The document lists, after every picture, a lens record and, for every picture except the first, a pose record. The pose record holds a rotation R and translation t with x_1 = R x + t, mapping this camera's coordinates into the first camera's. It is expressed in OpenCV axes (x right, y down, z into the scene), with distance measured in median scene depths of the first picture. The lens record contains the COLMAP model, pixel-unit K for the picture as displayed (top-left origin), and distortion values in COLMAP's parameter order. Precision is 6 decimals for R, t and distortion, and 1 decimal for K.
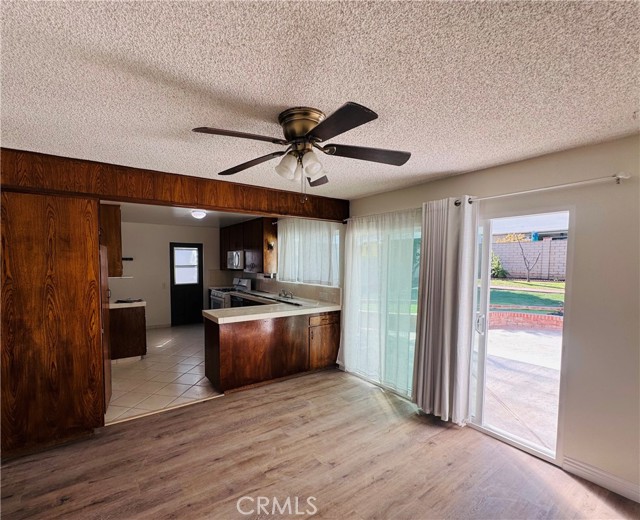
lens RADIAL K [[310.3, 0, 295.7], [0, 310.3, 278.5], [0, 0, 1]] dist [-0.007063, -0.000049]
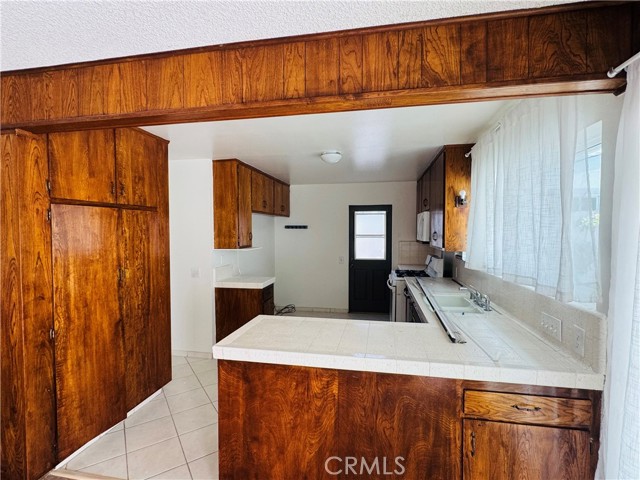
lens RADIAL K [[315.9, 0, 318.4], [0, 315.9, 241.2], [0, 0, 1]] dist [-0.003666, 0.002461]
pose [[0.712342, 0.020754, -0.701525, 0.121931], [-0.034407, 0.999393, -0.005371, -0.021940], [0.700988, 0.027963, 0.712624, 0.448758]]
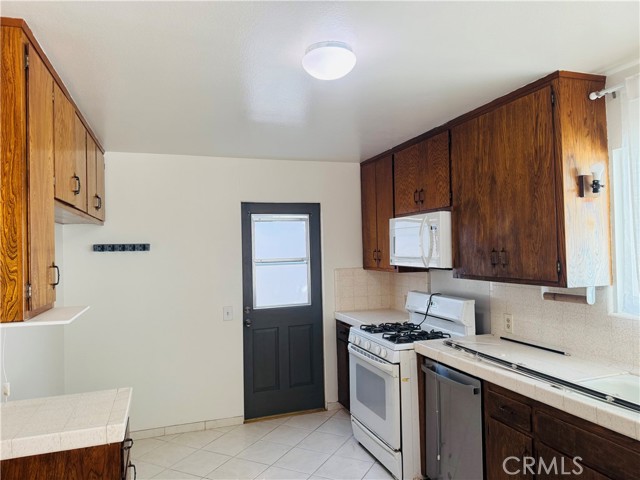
lens RADIAL K [[449.5, 0, 320.6], [0, 449.5, 237.4], [0, 0, 1]] dist [0.060720, -0.069230]
pose [[0.967761, -0.033384, -0.249649, -0.199620], [0.014320, 0.996867, -0.077793, -0.030502], [0.251463, 0.071710, 0.965207, 0.568526]]
